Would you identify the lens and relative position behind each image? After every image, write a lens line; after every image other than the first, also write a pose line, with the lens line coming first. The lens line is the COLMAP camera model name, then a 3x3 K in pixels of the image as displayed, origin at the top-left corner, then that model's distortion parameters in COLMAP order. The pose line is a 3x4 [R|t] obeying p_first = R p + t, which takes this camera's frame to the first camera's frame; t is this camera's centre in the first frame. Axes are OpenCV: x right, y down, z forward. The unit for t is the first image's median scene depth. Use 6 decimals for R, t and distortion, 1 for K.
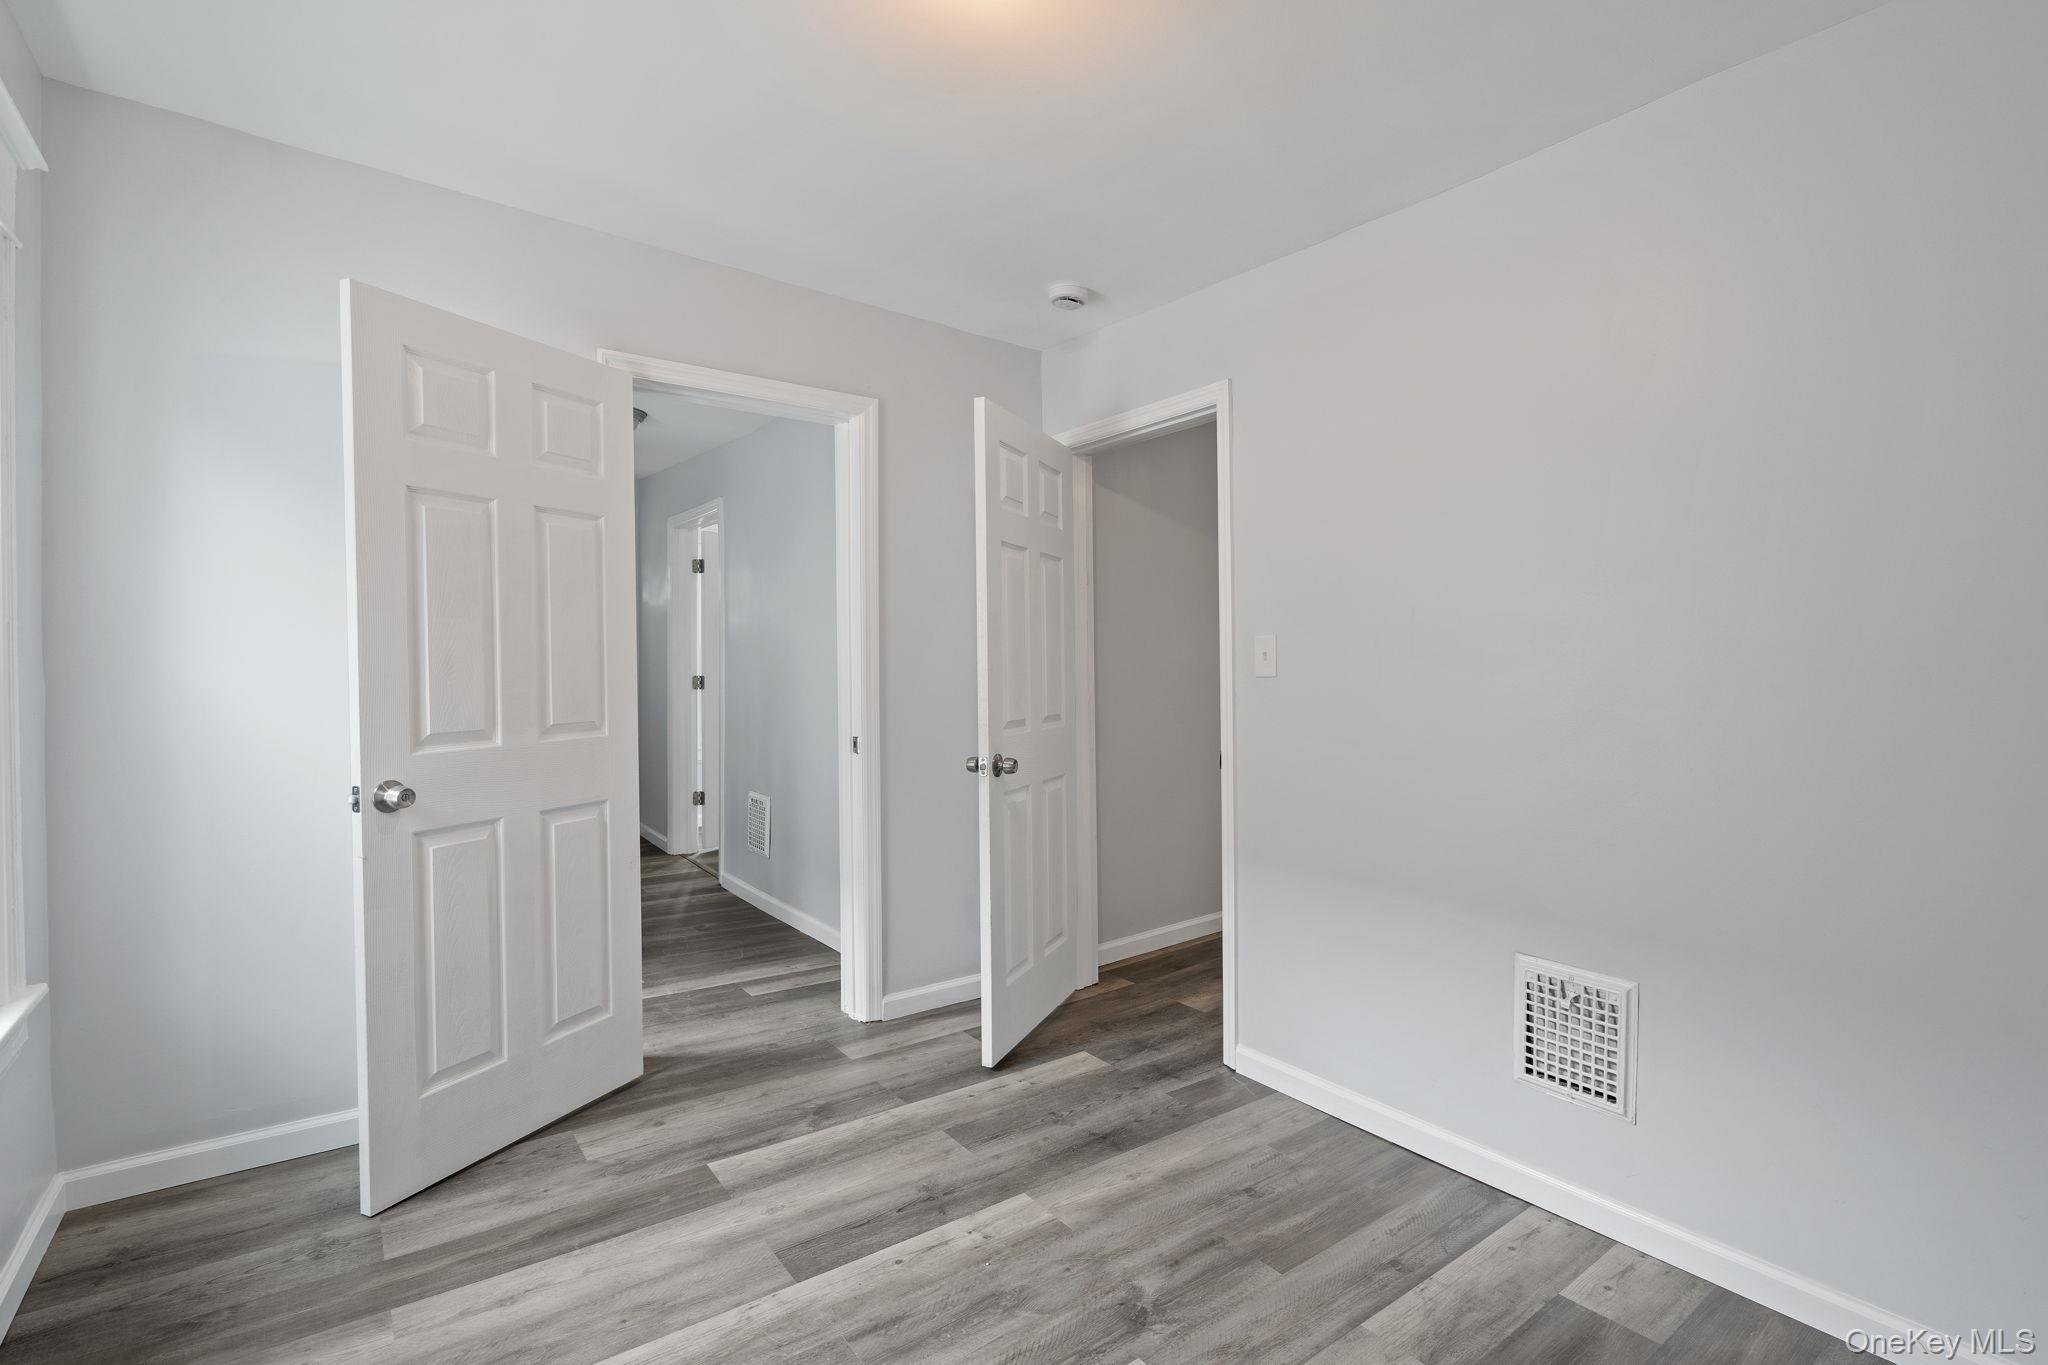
lens RADIAL K [[929.6, 0, 1025.5], [0, 929.6, 664.8], [0, 0, 1]] dist [-0.002746, 0.000673]
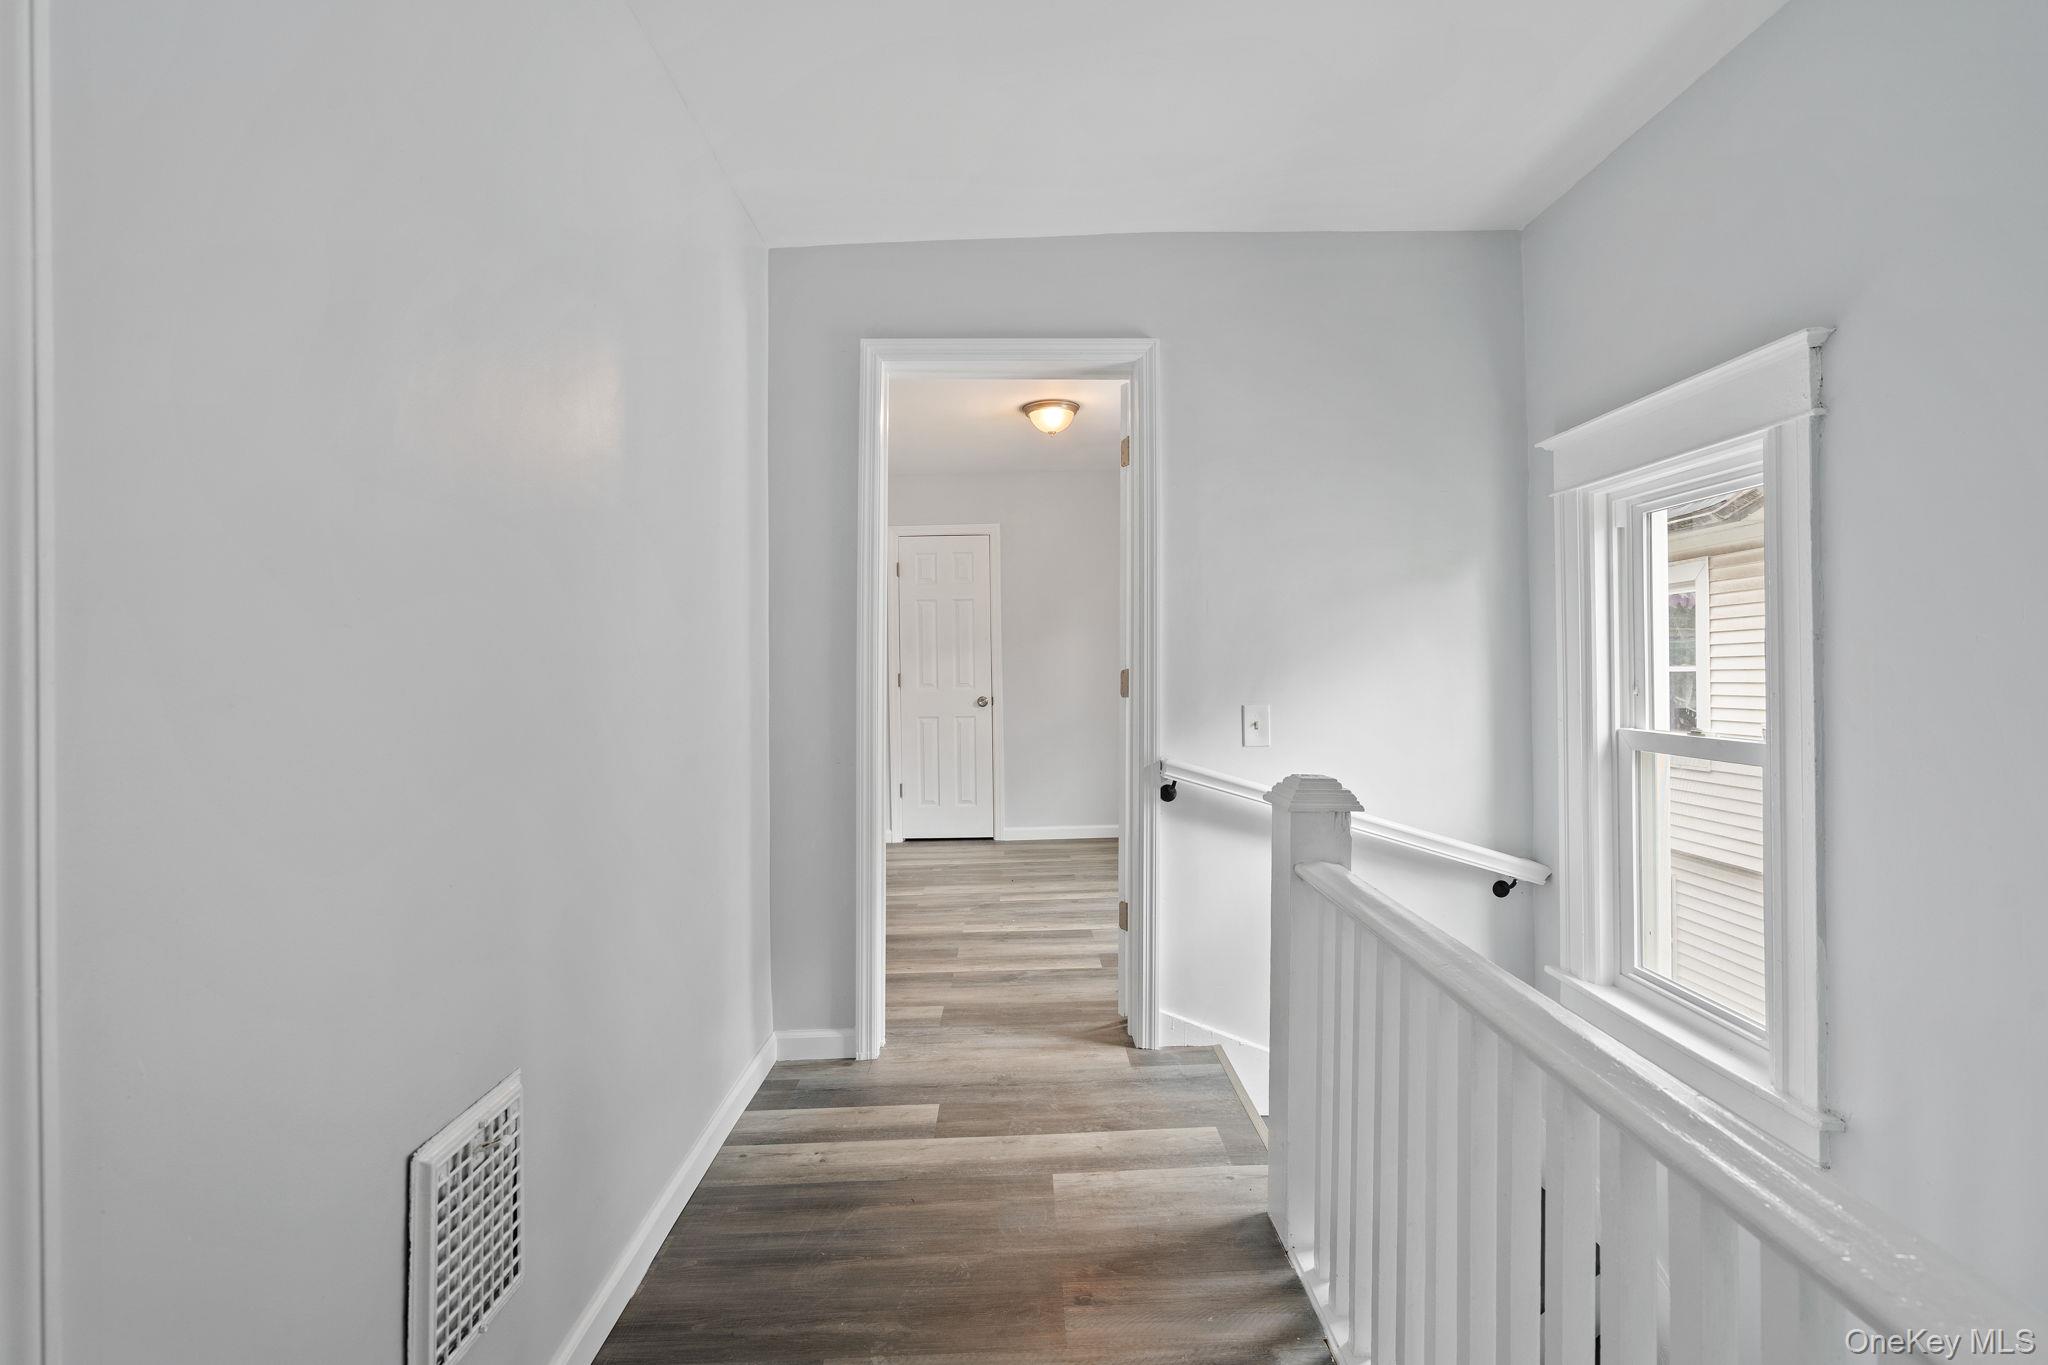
lens RADIAL K [[929.6, 0, 1025.5], [0, 929.6, 664.8], [0, 0, 1]] dist [-0.002746, 0.000673]
pose [[-0.800796, 0.007098, 0.598896, -0.984871], [0.005540, 0.999975, -0.004444, 0.031863], [-0.598912, -0.000241, -0.800815, 1.945848]]
